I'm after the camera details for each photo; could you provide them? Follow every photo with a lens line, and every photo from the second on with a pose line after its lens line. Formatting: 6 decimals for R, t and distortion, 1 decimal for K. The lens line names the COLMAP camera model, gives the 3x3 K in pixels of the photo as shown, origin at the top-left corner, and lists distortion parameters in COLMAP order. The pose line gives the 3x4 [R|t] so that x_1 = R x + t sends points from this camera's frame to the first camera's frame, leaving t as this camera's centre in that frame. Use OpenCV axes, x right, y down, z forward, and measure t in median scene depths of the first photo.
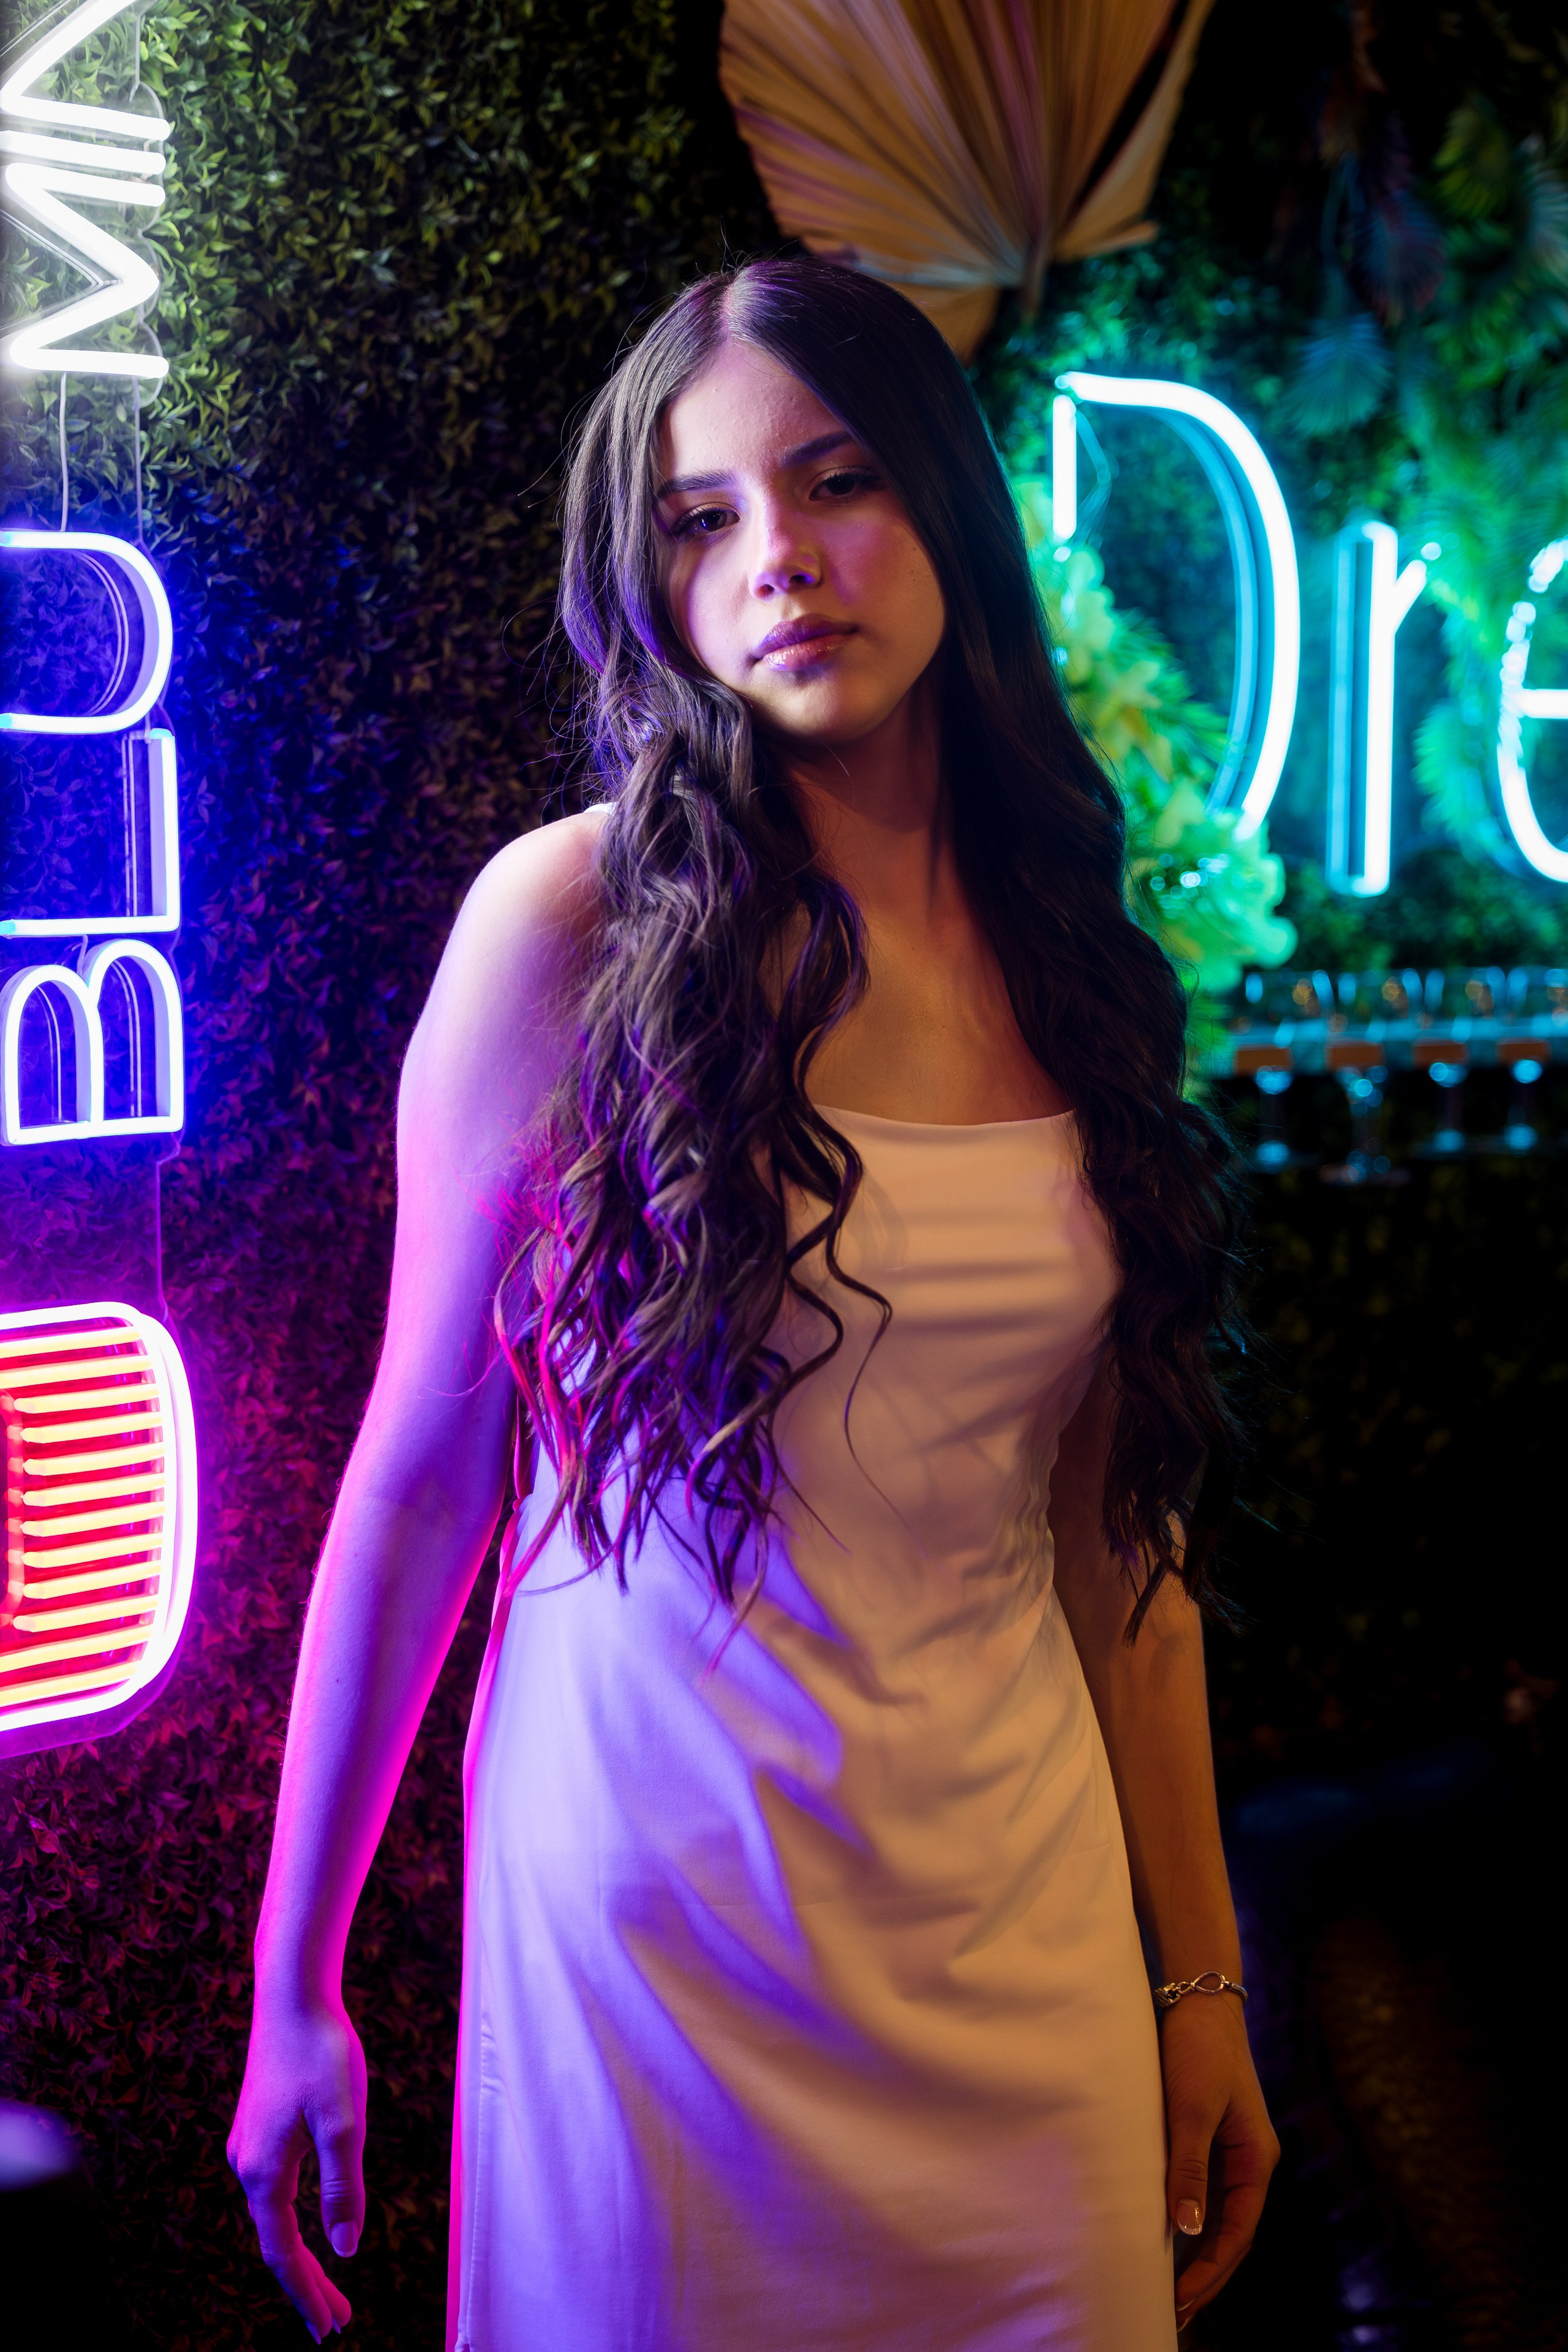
lens RADIAL K [[5405.3, 0, 780.1], [0, 5405.3, 1183.8], [0, 0, 1]] dist [-0.088171, 0.000000]
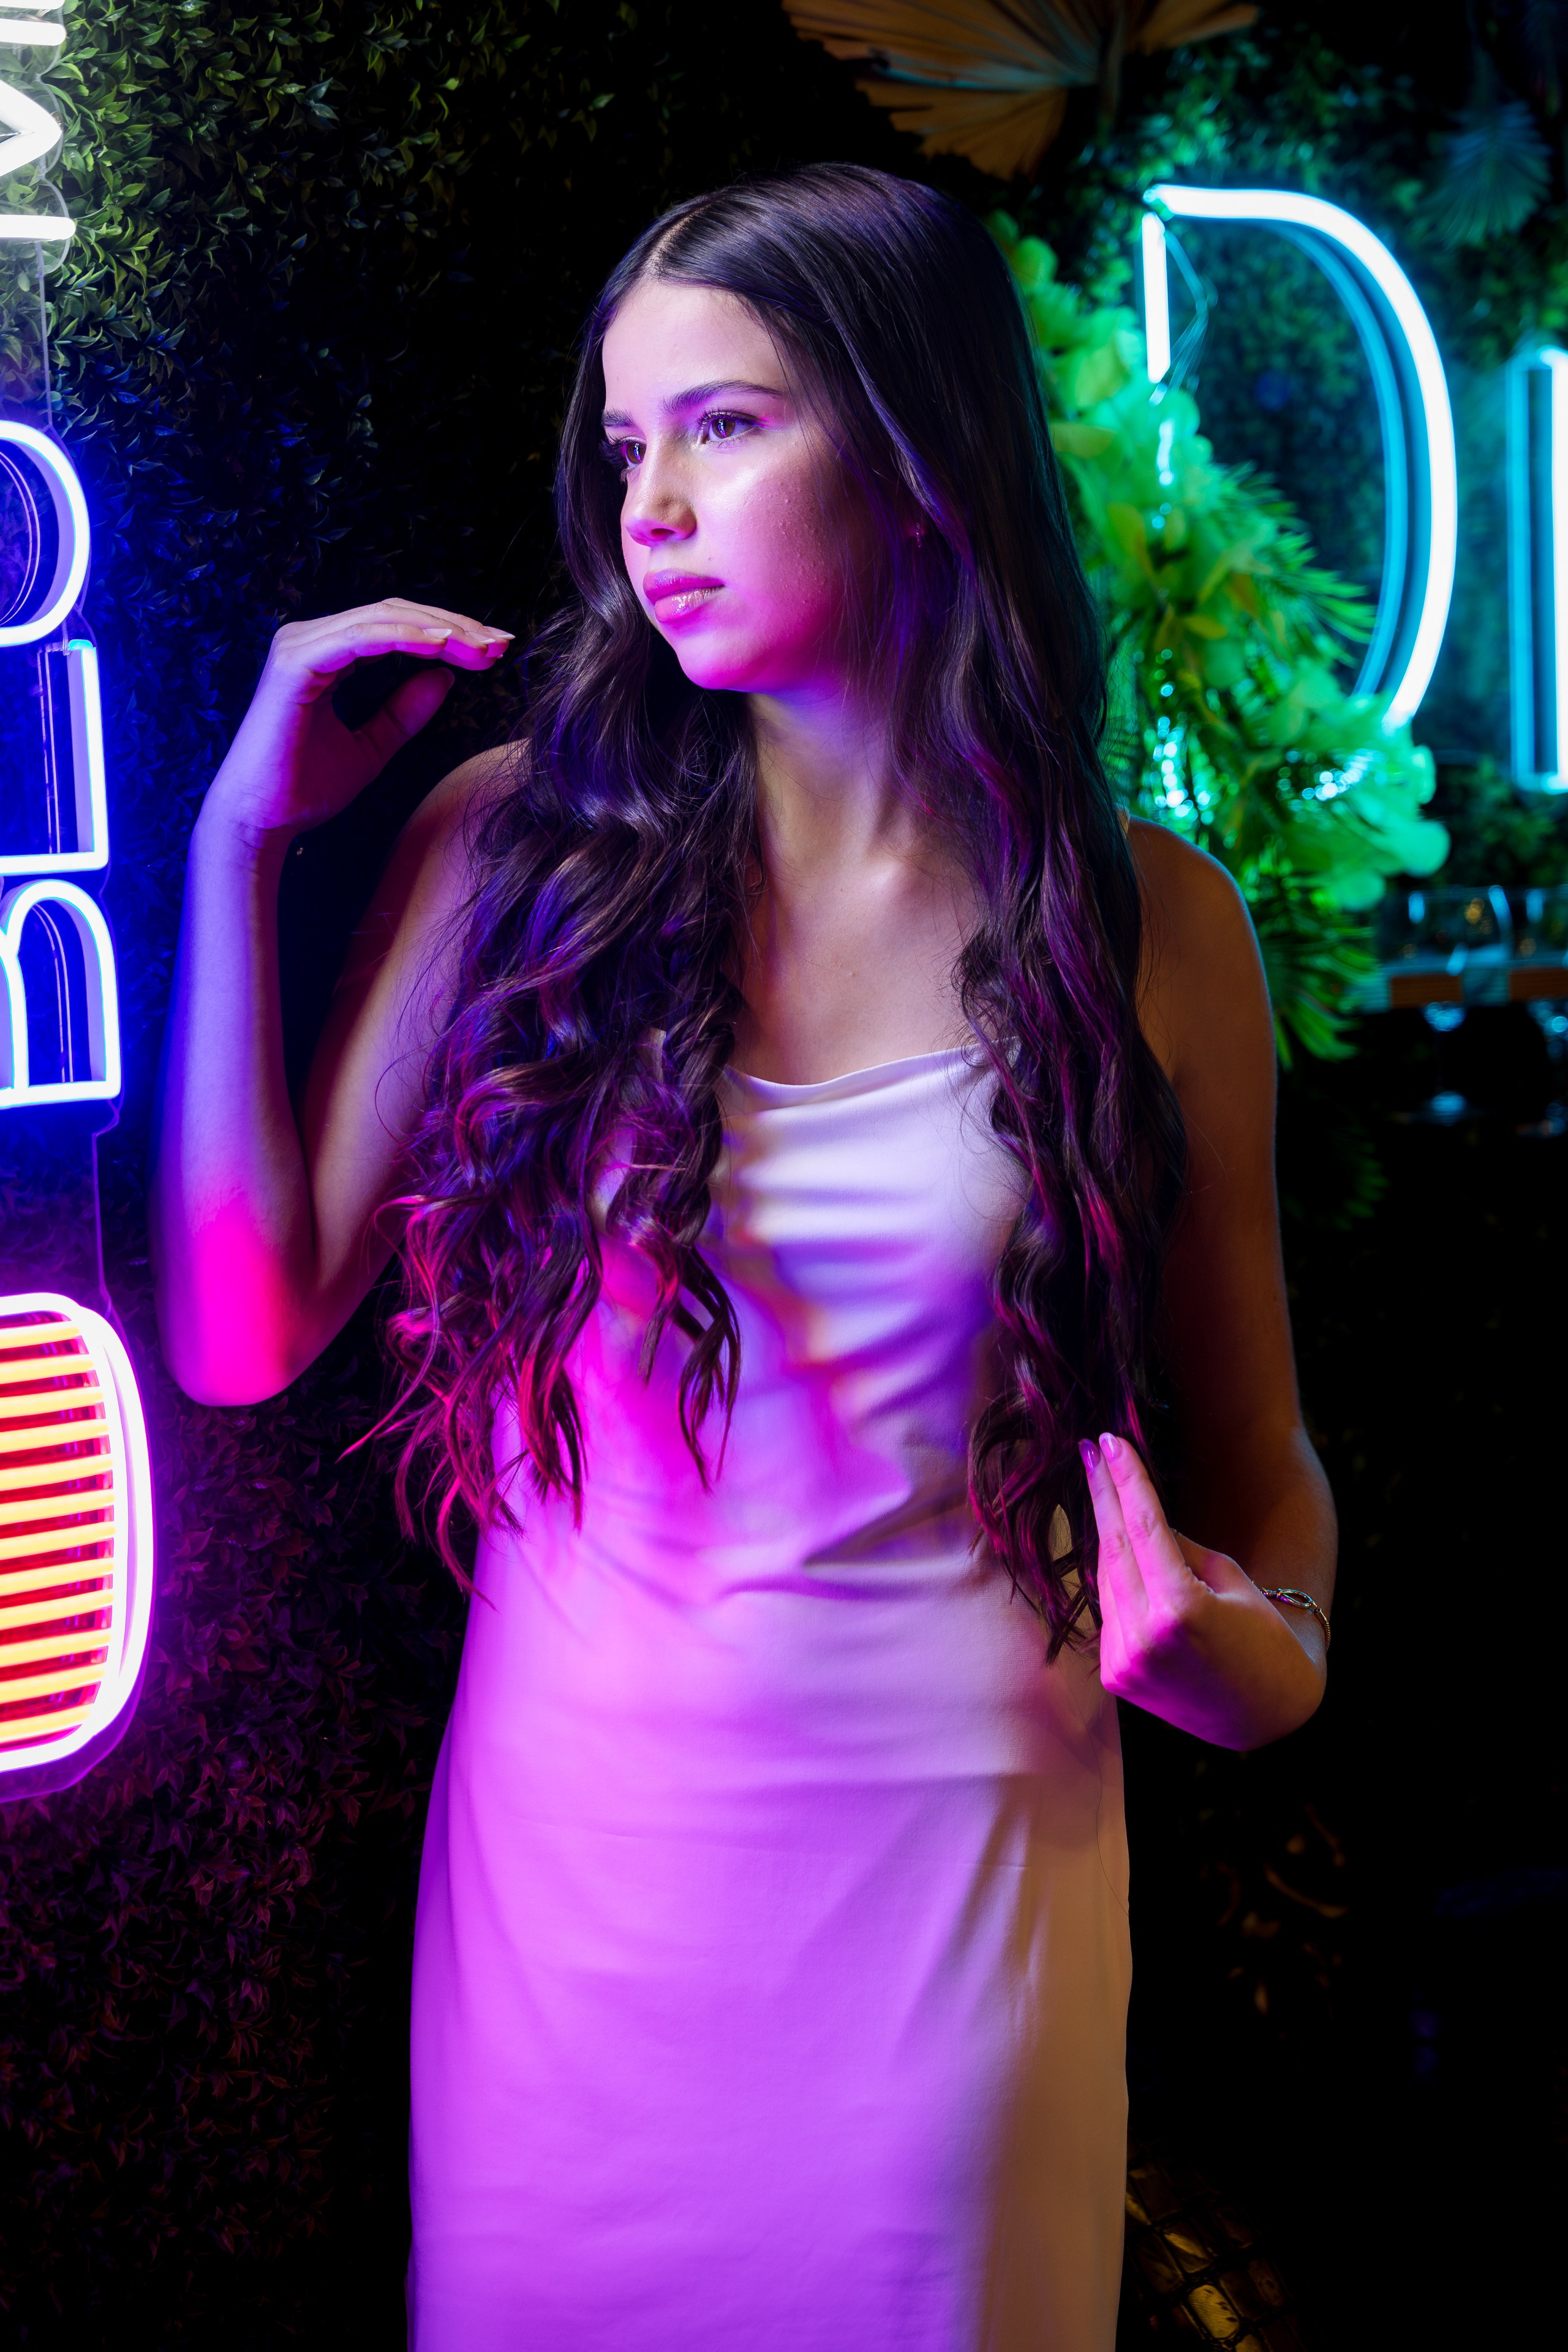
lens RADIAL K [[7288.6, 0, 785.0], [0, 7288.6, 1173.8], [0, 0, 1]] dist [-0.196945, 0.000000]
pose [[0.998775, -0.035604, -0.034352, 0.035511], [0.035178, 0.999297, -0.012926, 0.020919], [0.034788, 0.011702, 0.999326, -0.167600]]
